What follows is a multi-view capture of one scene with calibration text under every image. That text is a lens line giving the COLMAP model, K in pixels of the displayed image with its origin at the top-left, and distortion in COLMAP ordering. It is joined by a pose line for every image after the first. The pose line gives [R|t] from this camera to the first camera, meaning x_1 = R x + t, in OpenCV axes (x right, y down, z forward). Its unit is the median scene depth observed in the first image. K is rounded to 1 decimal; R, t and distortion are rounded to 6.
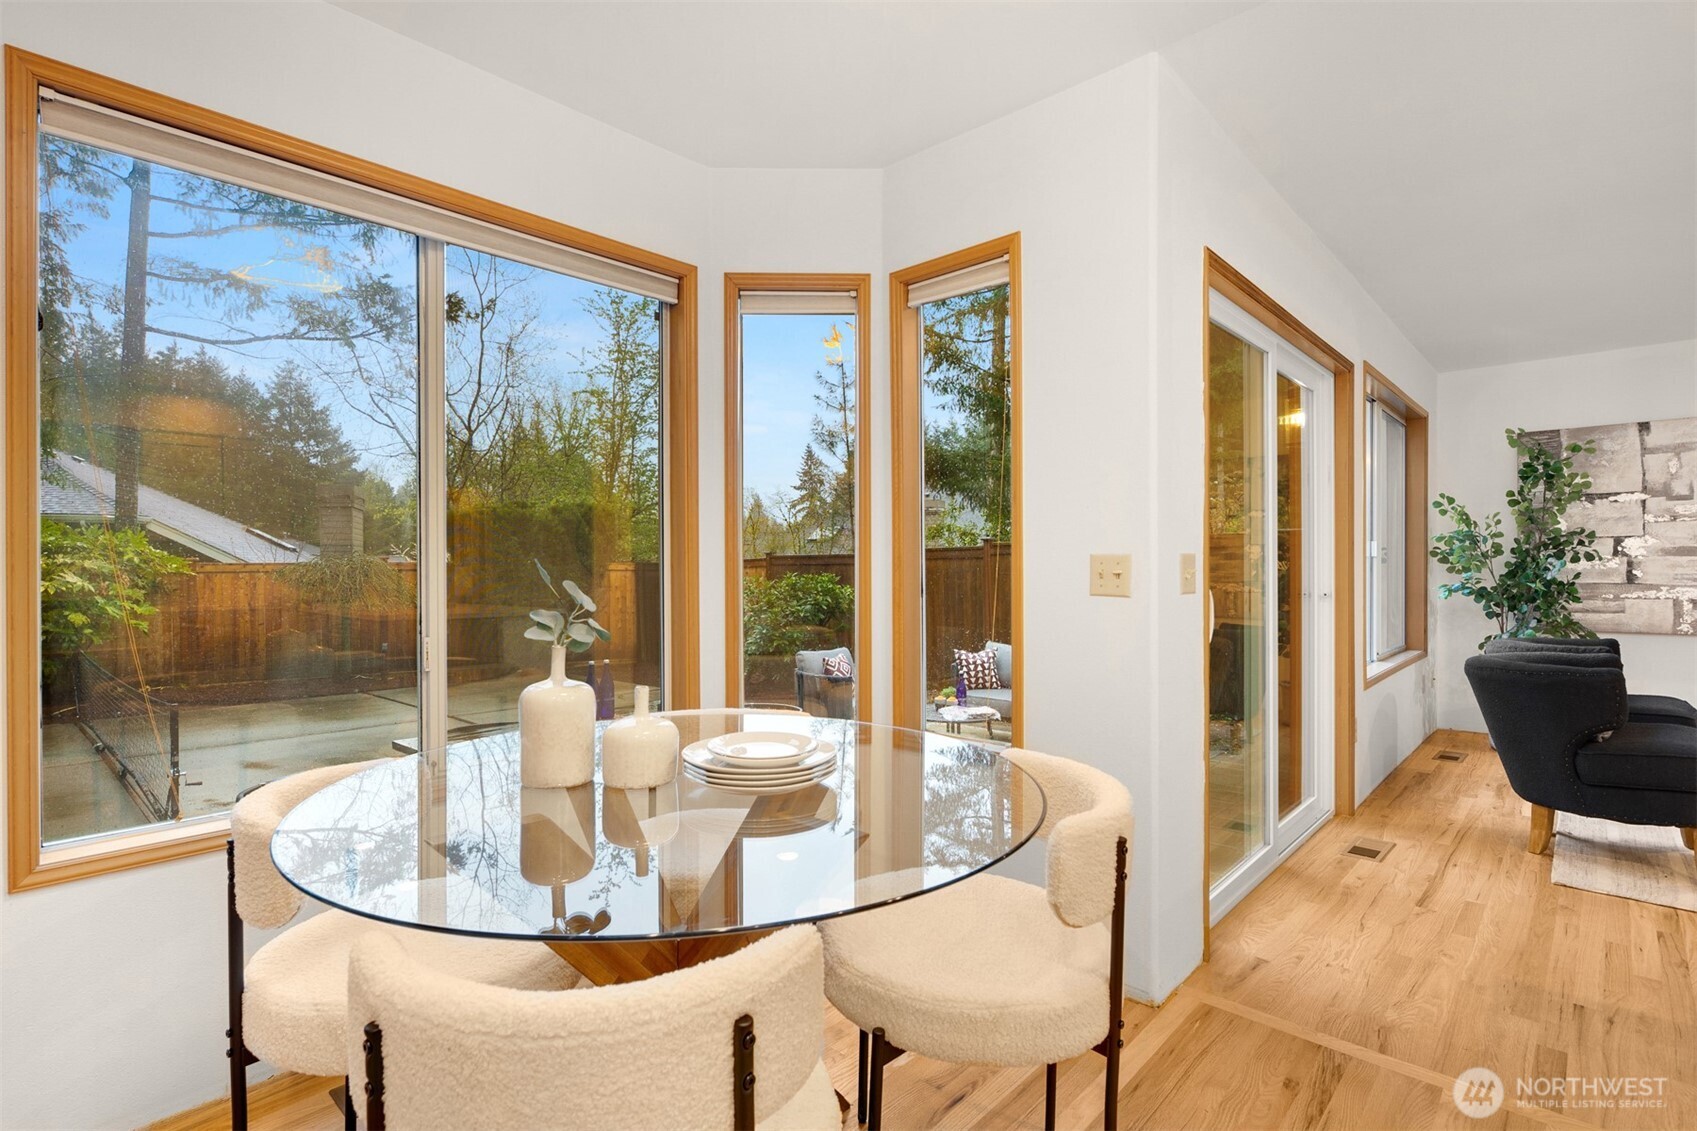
lens RADIAL K [[818.8, 0, 843.1], [0, 818.8, 570.2], [0, 0, 1]] dist [0.007597, -0.004647]
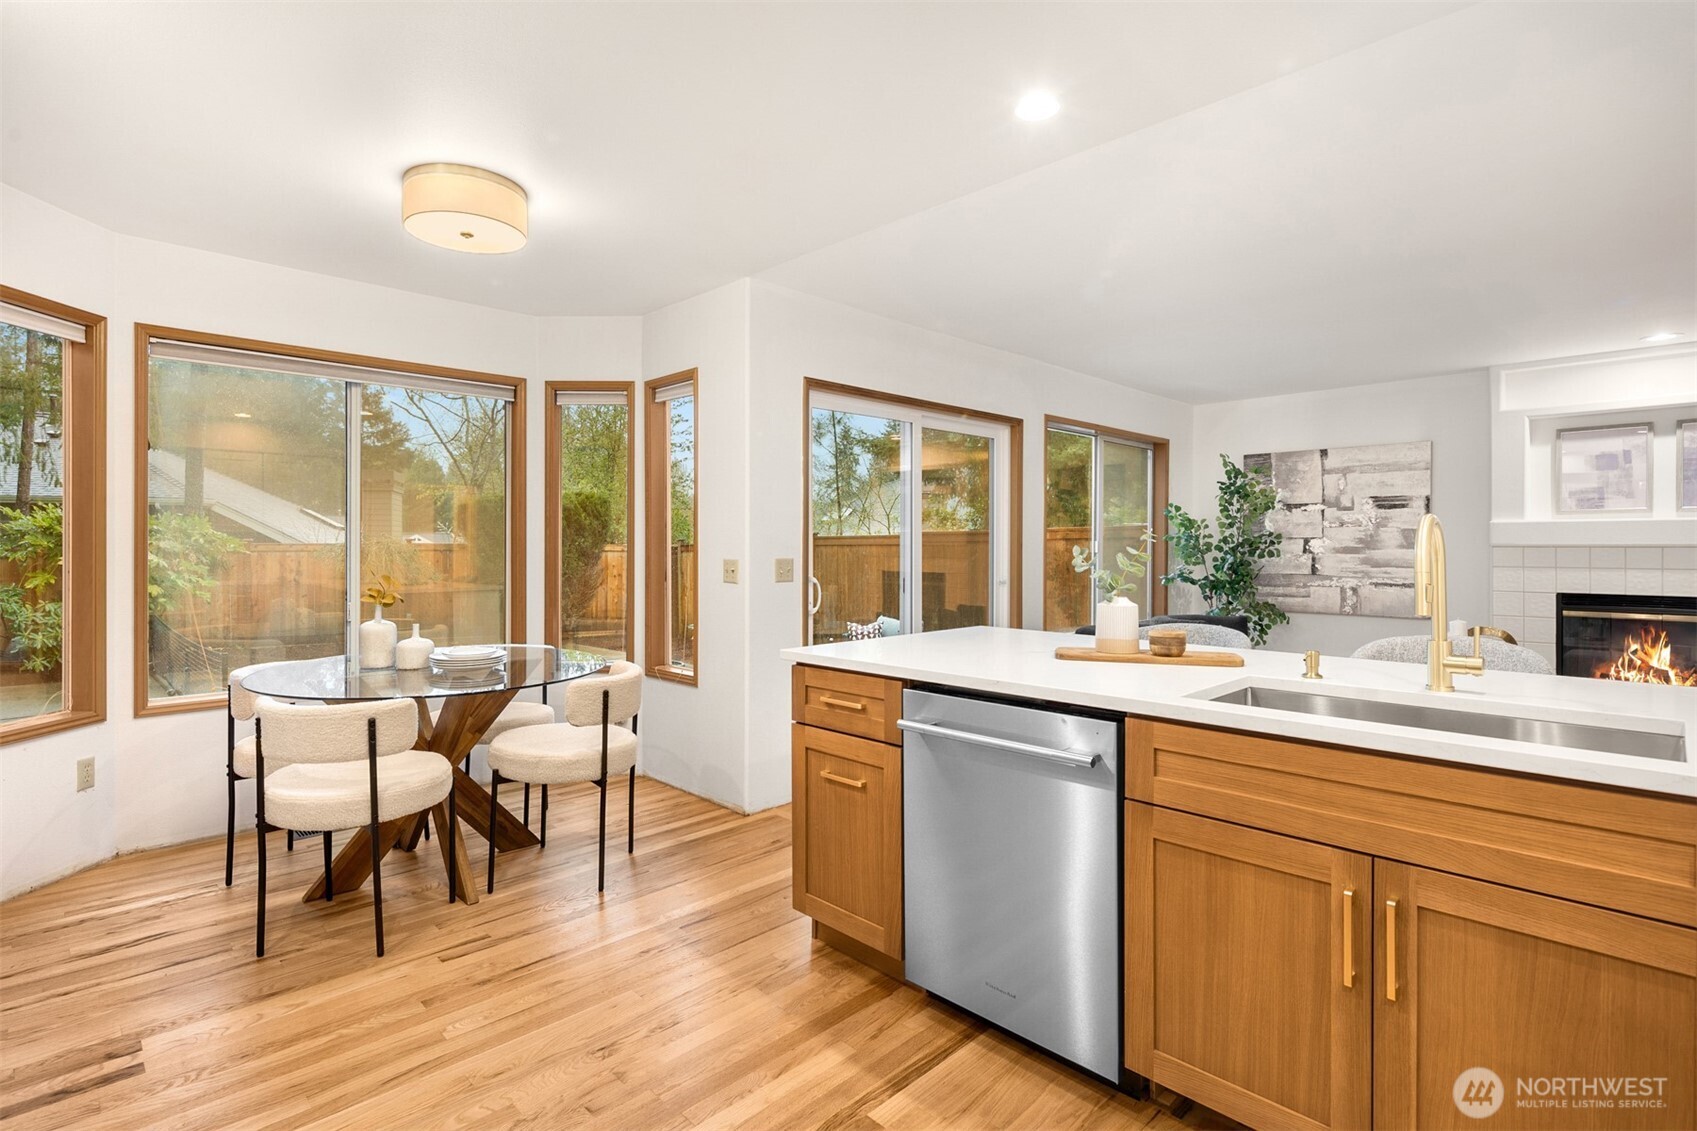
lens RADIAL K [[818.8, 0, 842.6], [0, 818.8, 547.8], [0, 0, 1]] dist [0.007597, -0.004647]
pose [[0.998743, 0.007451, -0.049567, 0.281068], [-0.007492, 0.999972, -0.000643, -0.019053], [0.049561, 0.001013, 0.998771, -0.316335]]
